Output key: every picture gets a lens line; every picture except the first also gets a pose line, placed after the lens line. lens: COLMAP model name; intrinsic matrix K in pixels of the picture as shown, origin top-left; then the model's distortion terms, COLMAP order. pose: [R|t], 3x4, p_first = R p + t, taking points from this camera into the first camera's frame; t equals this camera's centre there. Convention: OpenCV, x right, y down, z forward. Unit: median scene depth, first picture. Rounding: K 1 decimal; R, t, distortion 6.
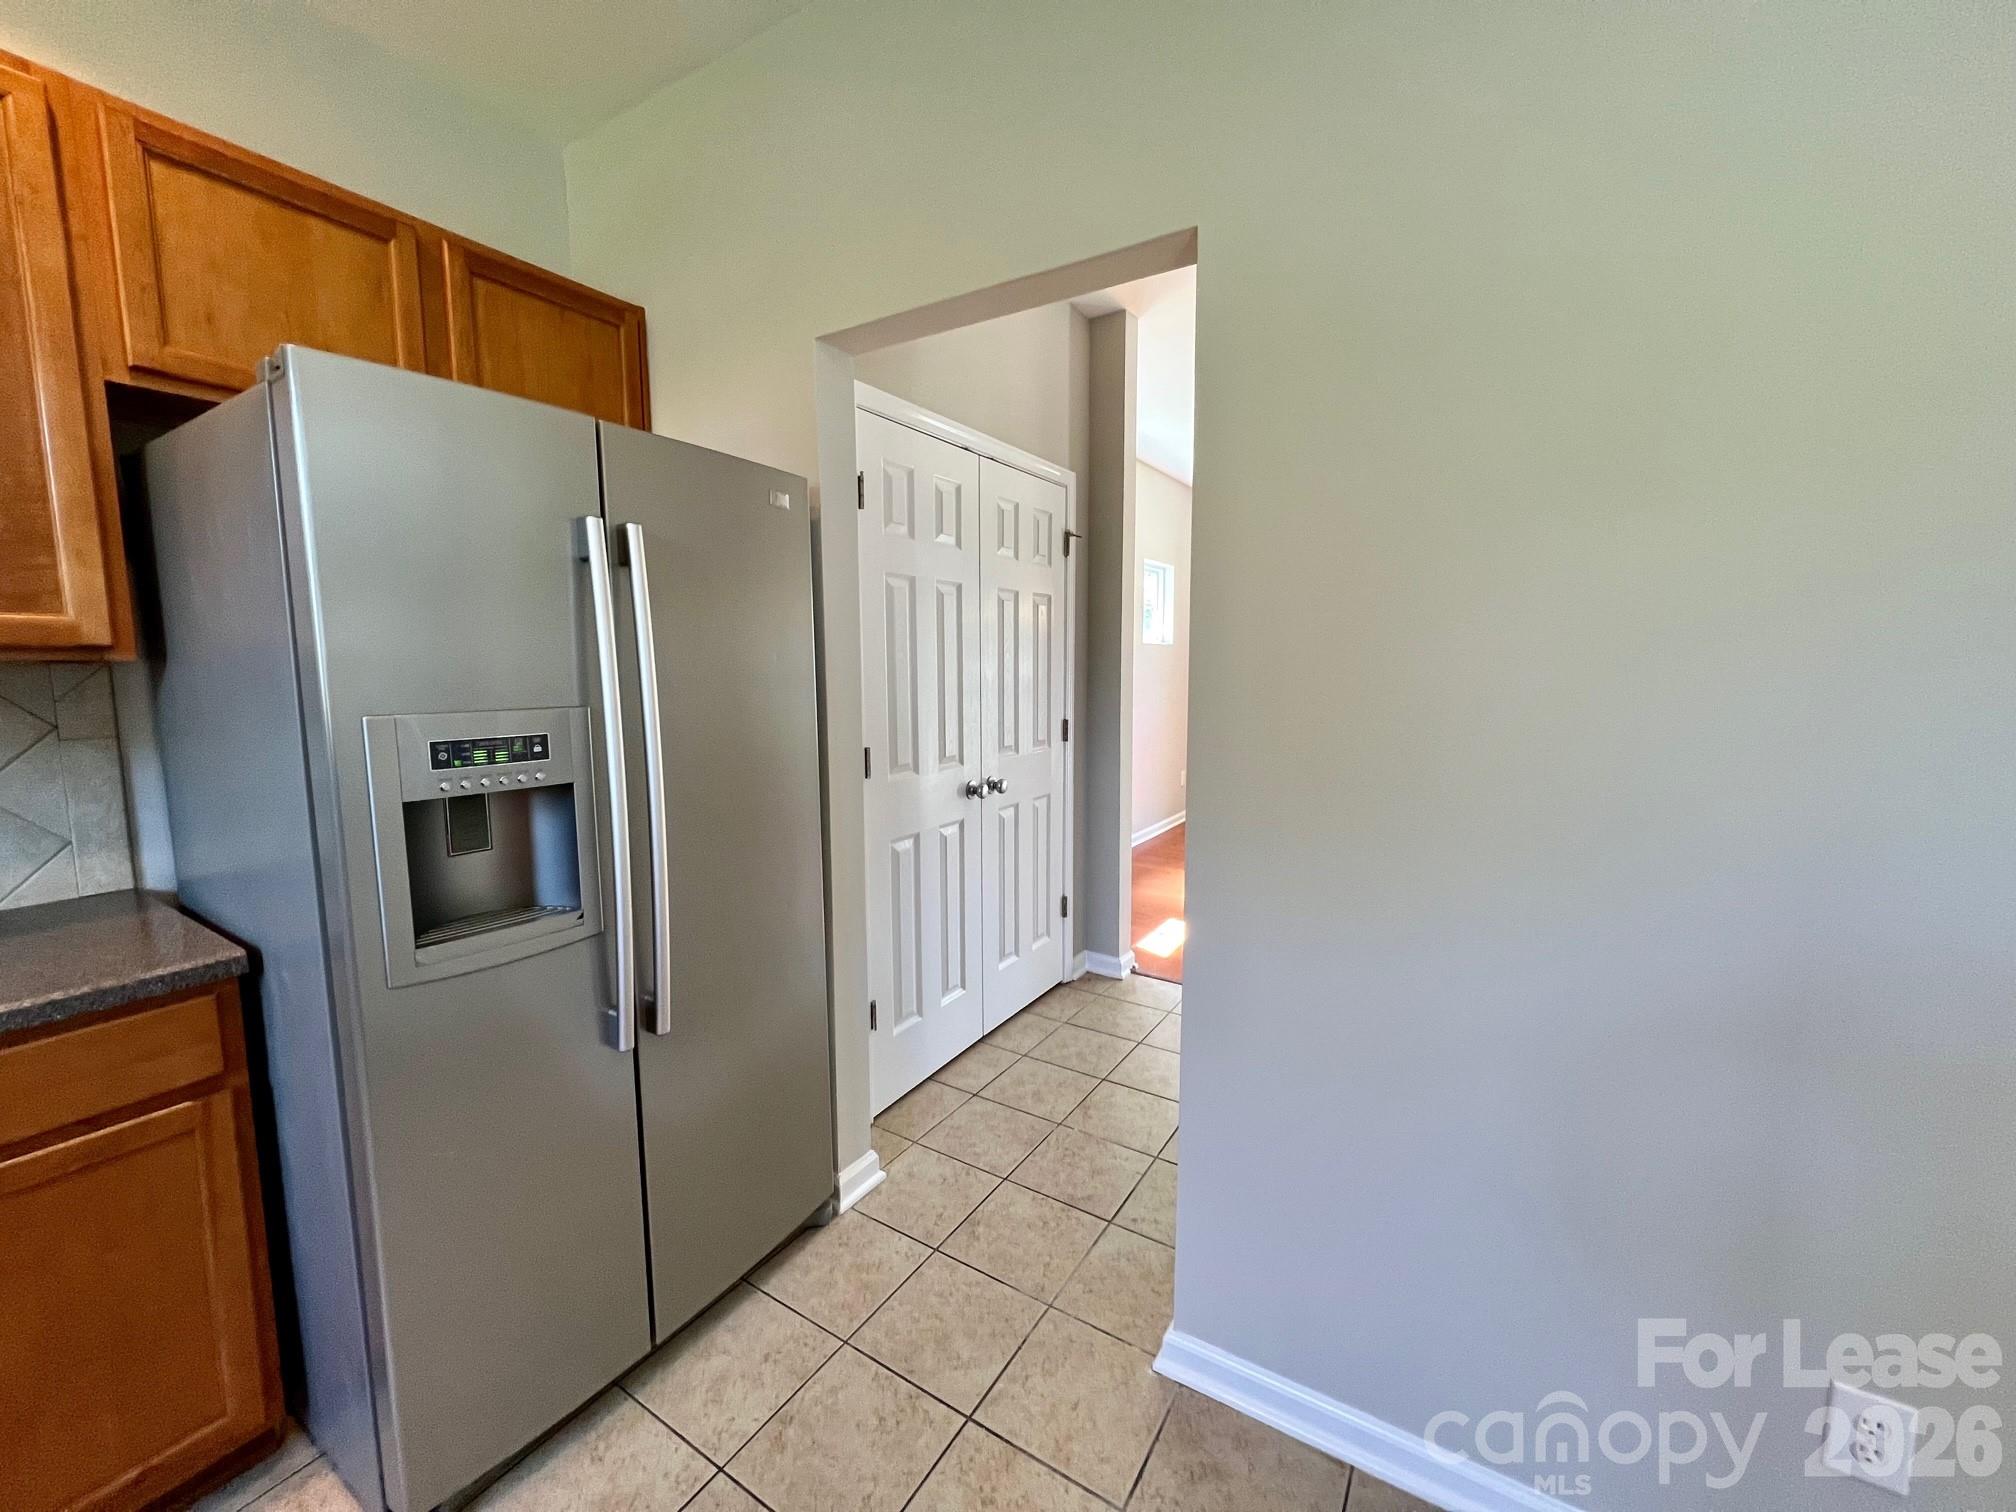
lens RADIAL K [[804.7, 0, 1012.5], [0, 804.7, 748.8], [0, 0, 1]] dist [0.002610, 0.000263]
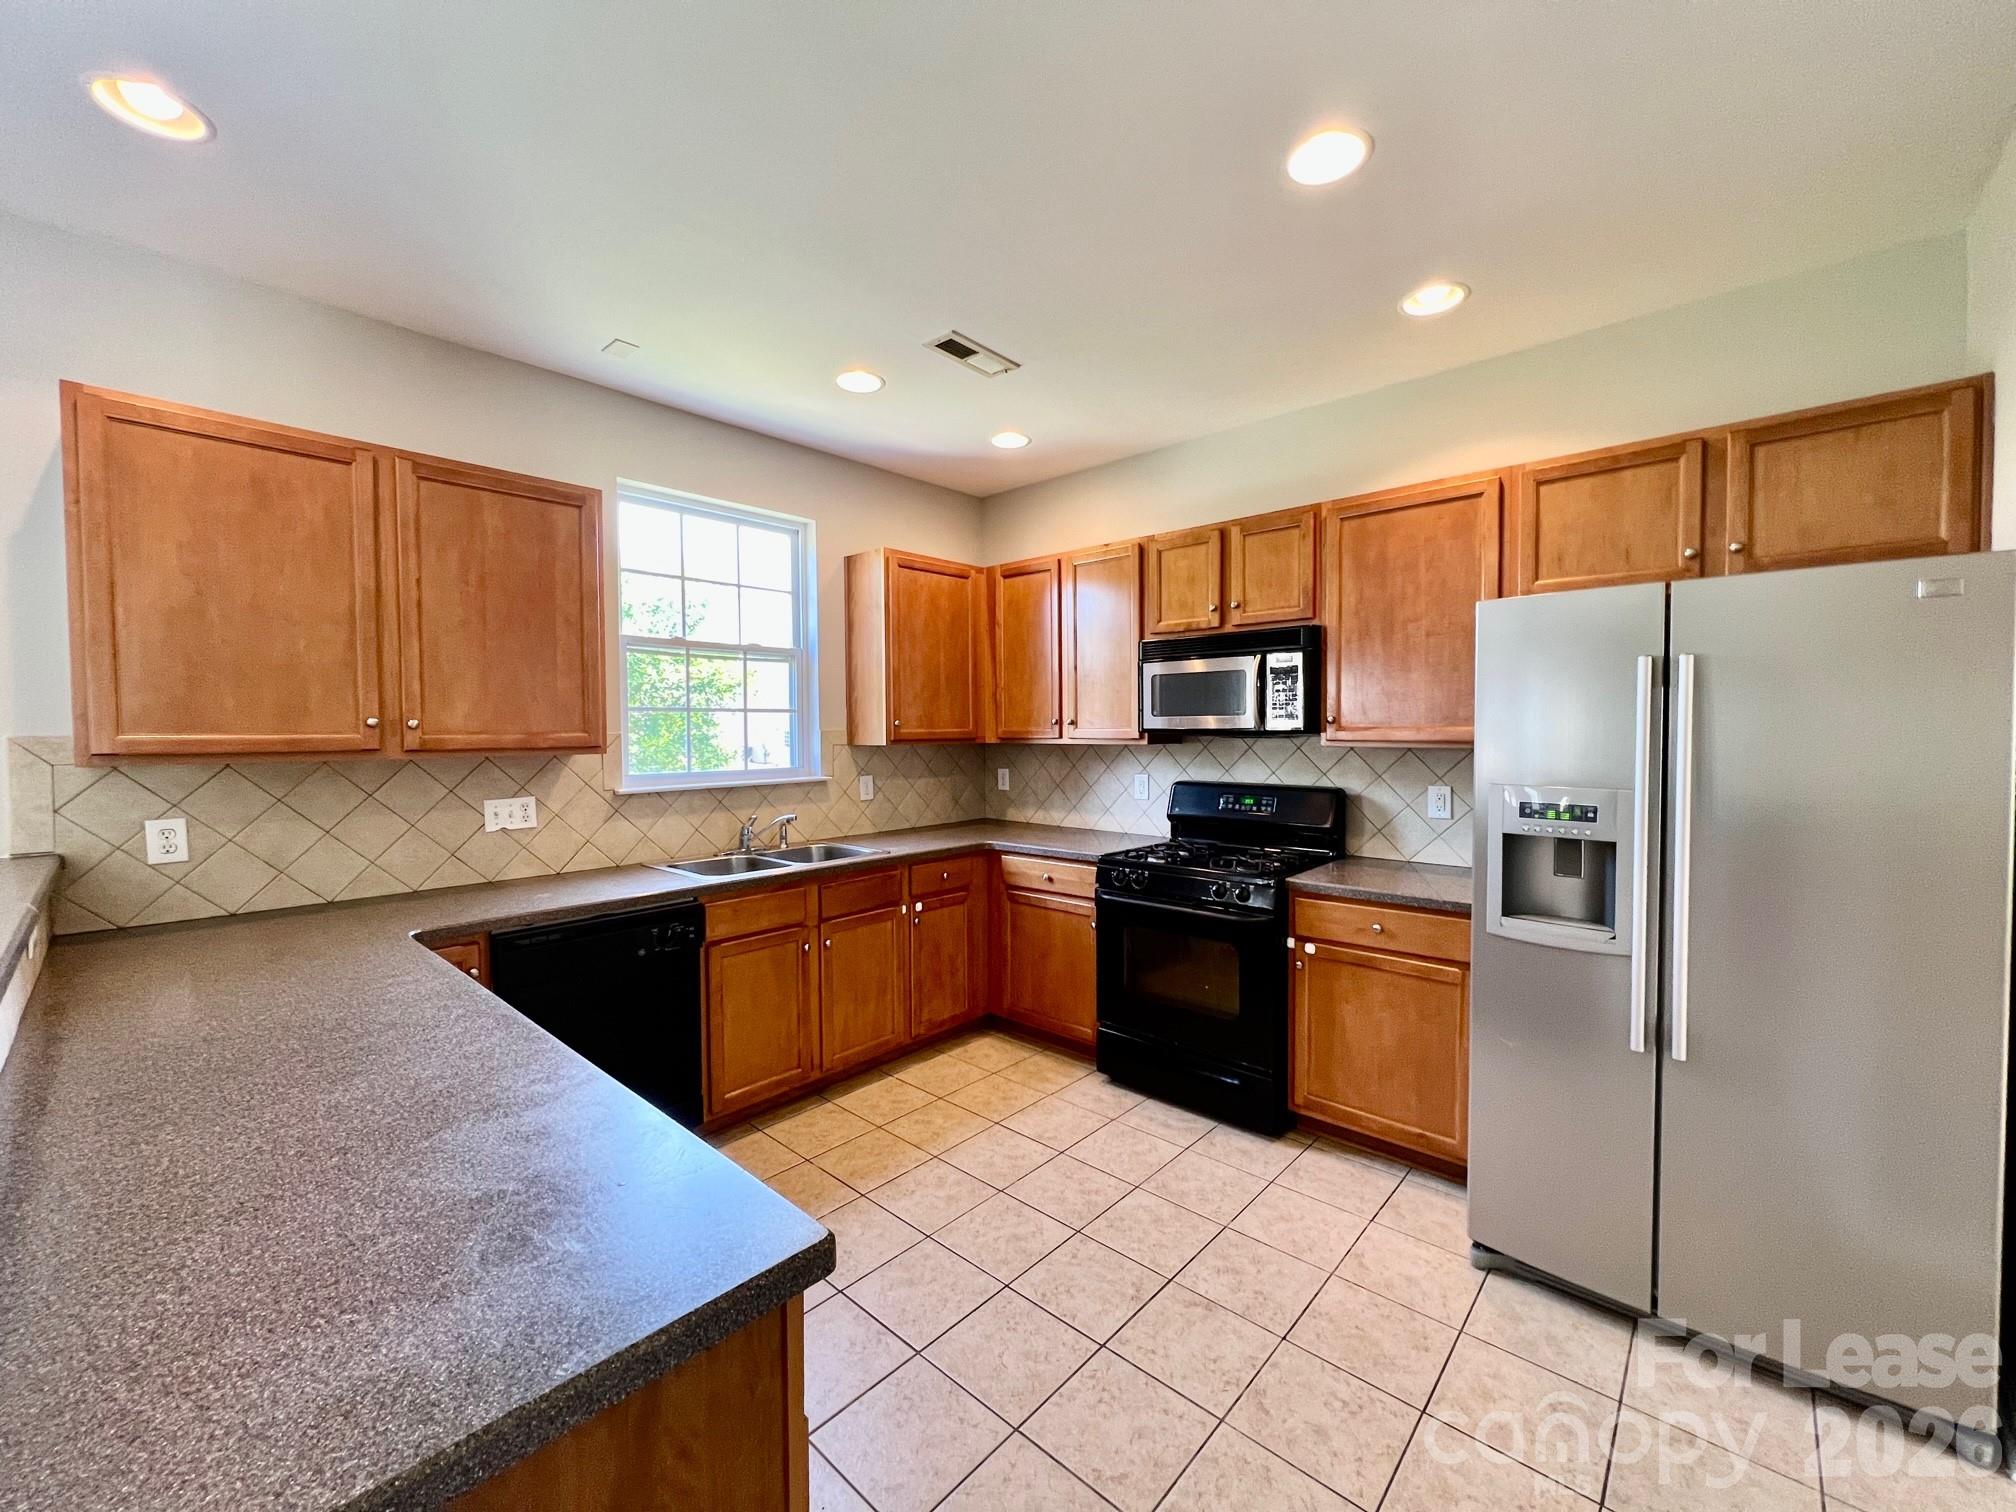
lens RADIAL K [[804.7, 0, 1015.4], [0, 804.7, 752.5], [0, 0, 1]] dist [0.002610, 0.000263]
pose [[-0.187451, 0.030014, -0.981815, 1.072121], [-0.107864, 0.992859, 0.050946, -0.076225], [0.976334, 0.115453, -0.182875, 0.219465]]
